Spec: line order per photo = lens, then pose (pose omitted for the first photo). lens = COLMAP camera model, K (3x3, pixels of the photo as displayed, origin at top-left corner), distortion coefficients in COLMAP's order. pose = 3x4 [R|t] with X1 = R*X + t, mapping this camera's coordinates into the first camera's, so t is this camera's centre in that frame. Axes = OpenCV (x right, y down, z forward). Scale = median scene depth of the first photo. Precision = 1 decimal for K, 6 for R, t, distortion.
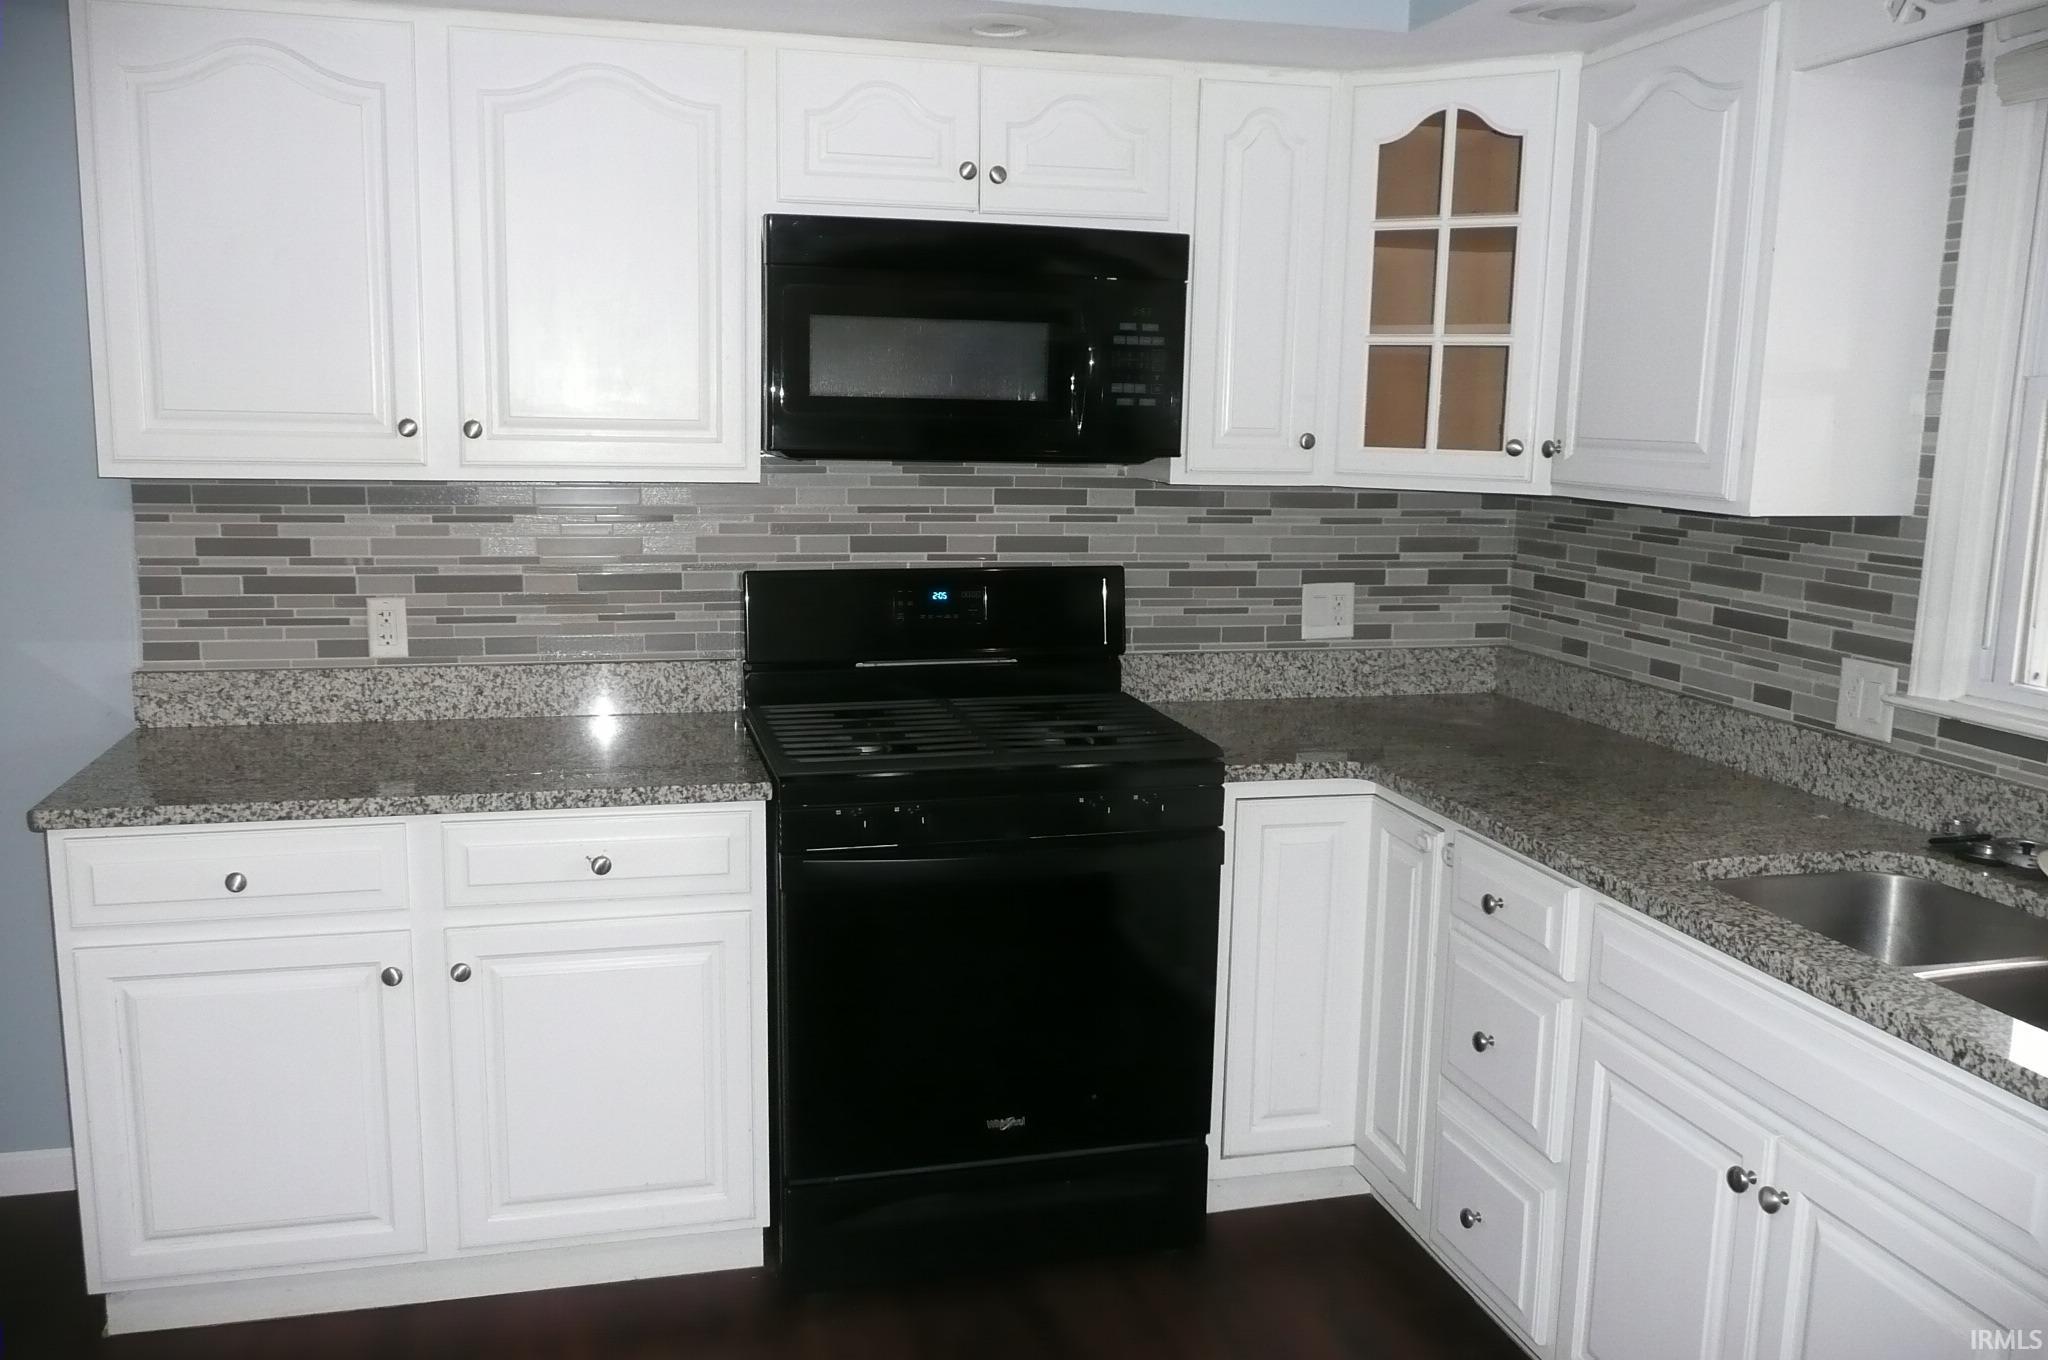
lens RADIAL K [[1630.2, 0, 1027.8], [0, 1630.2, 686.2], [0, 0, 1]] dist [-0.016969, 0.016784]
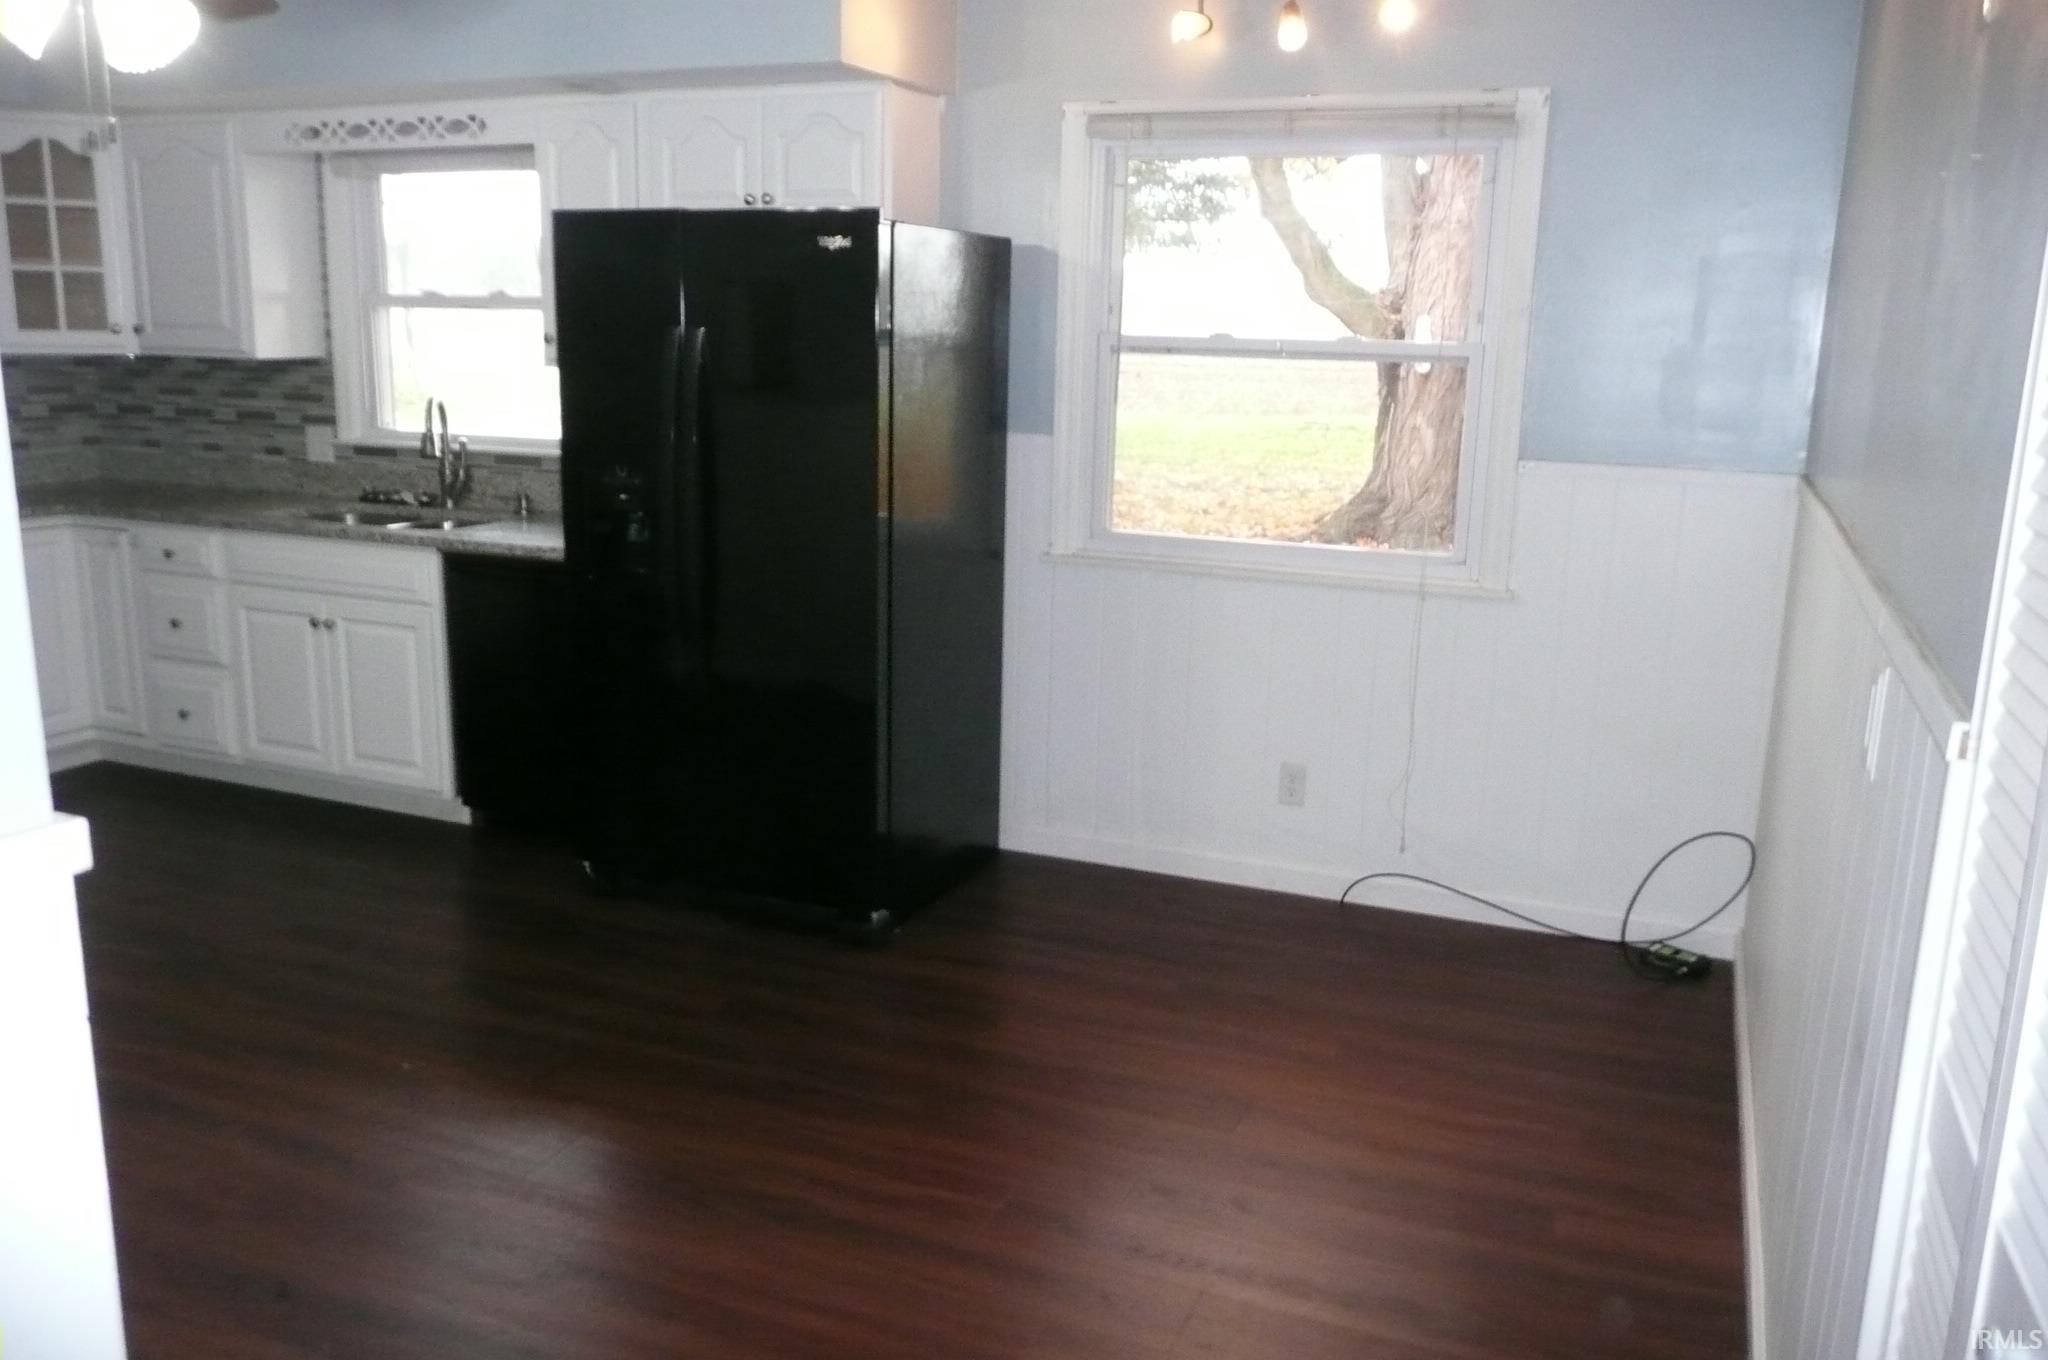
lens RADIAL K [[1630.2, 0, 975.3], [0, 1630.2, 694.6], [0, 0, 1]] dist [-0.016969, 0.016784]
pose [[0.620044, -0.182353, 0.763081, -0.585535], [0.123127, 0.983179, 0.134902, 0.135088], [-0.774845, 0.010310, 0.632067, -0.929614]]
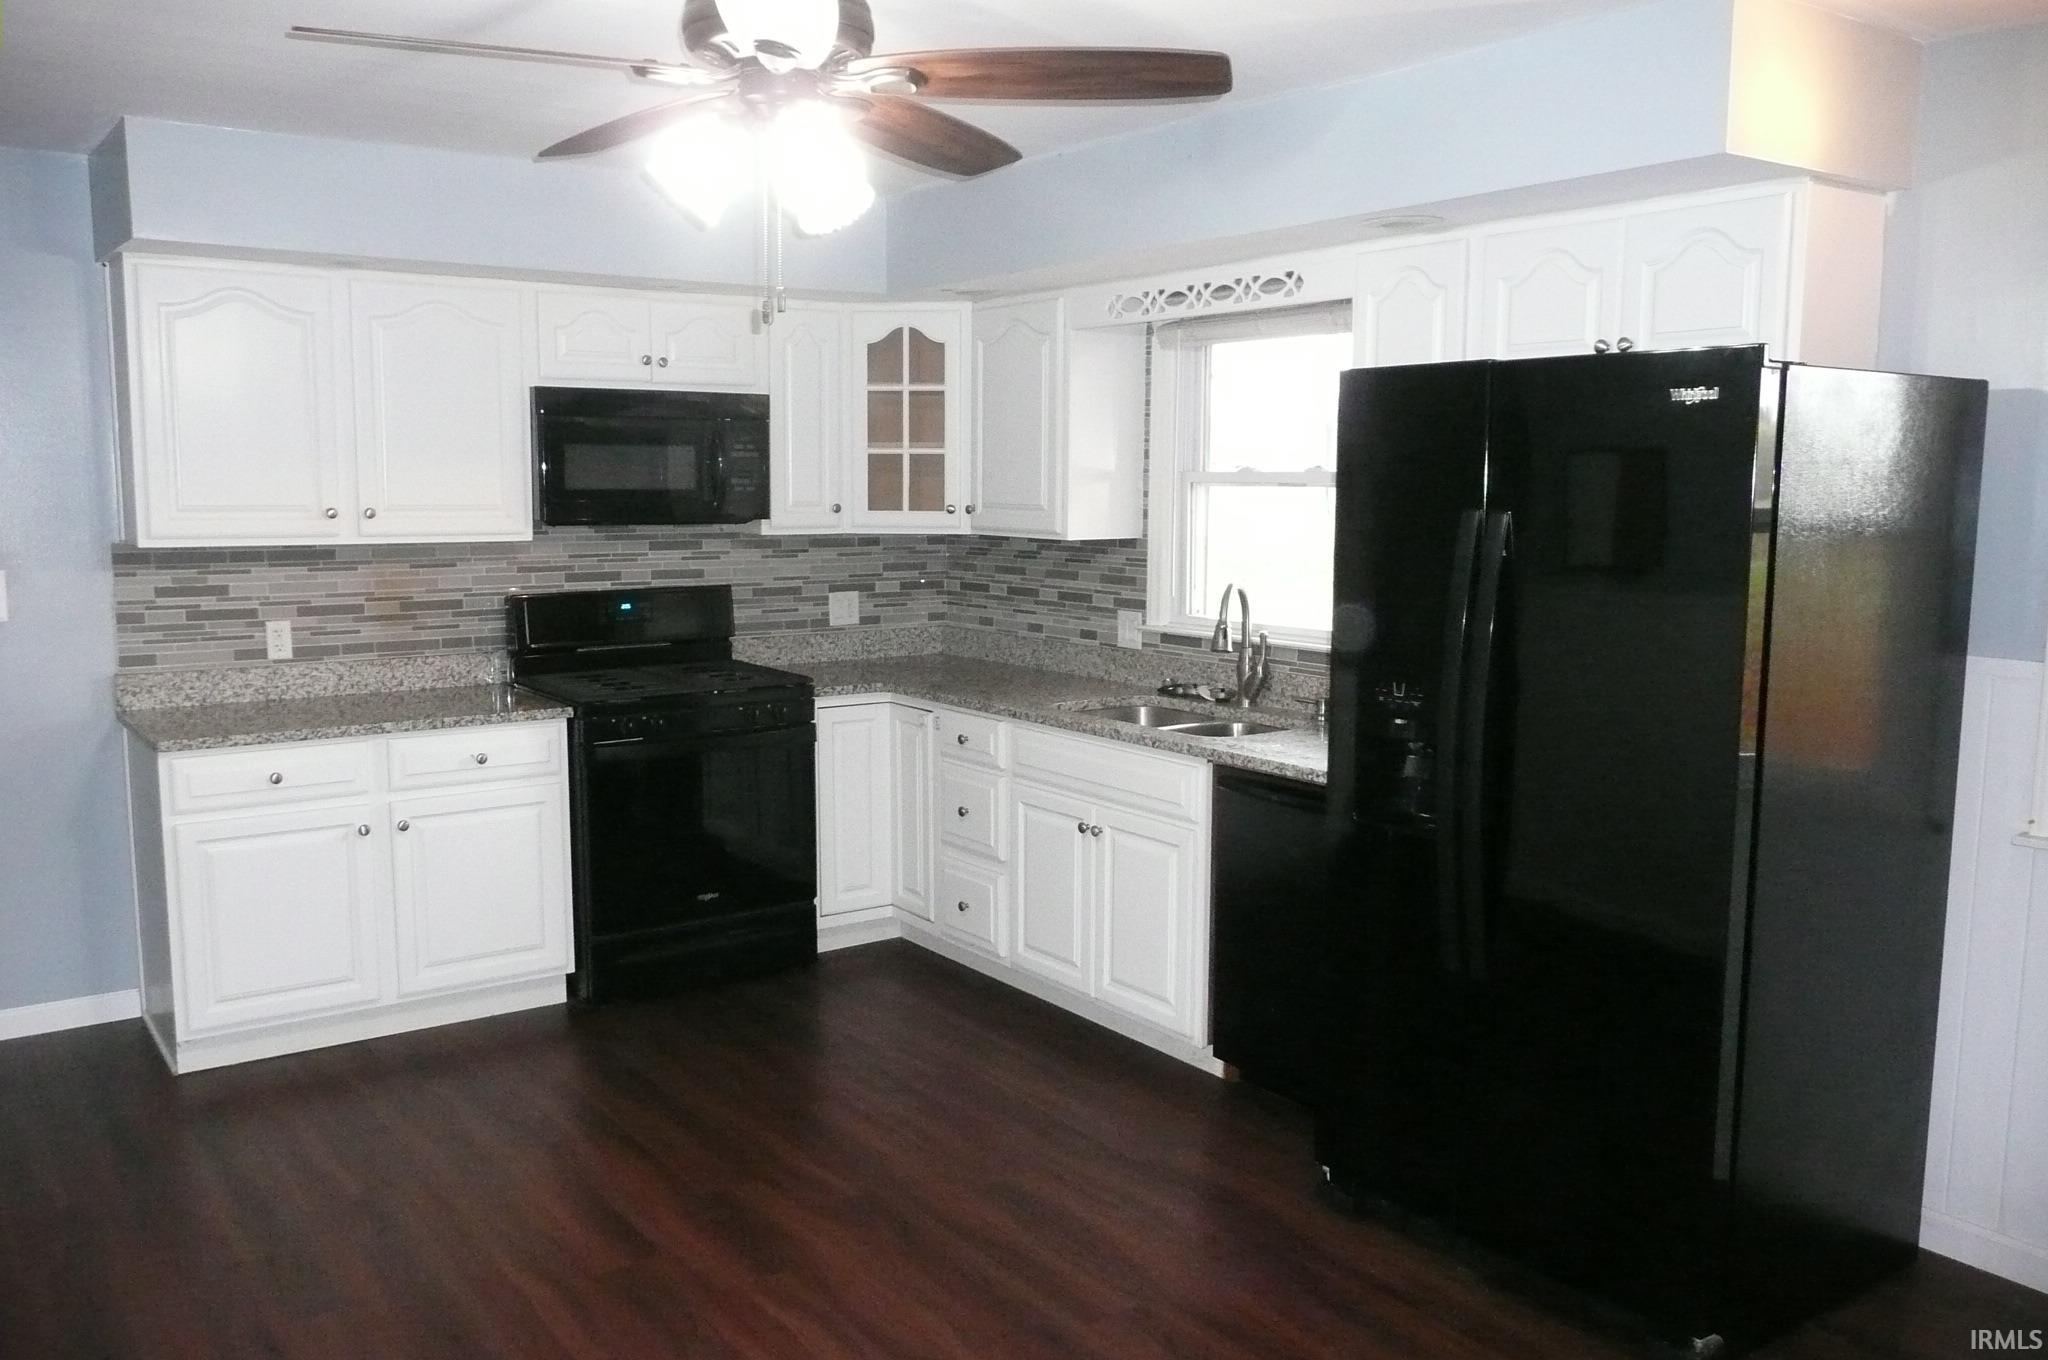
lens RADIAL K [[1630.2, 0, 1016.4], [0, 1630.2, 694.1], [0, 0, 1]] dist [-0.016969, 0.016784]
pose [[0.932755, -0.063407, 0.354891, -0.304226], [0.074017, 0.997122, -0.016385, 0.099352], [-0.352831, 0.041552, 0.934764, -0.754249]]
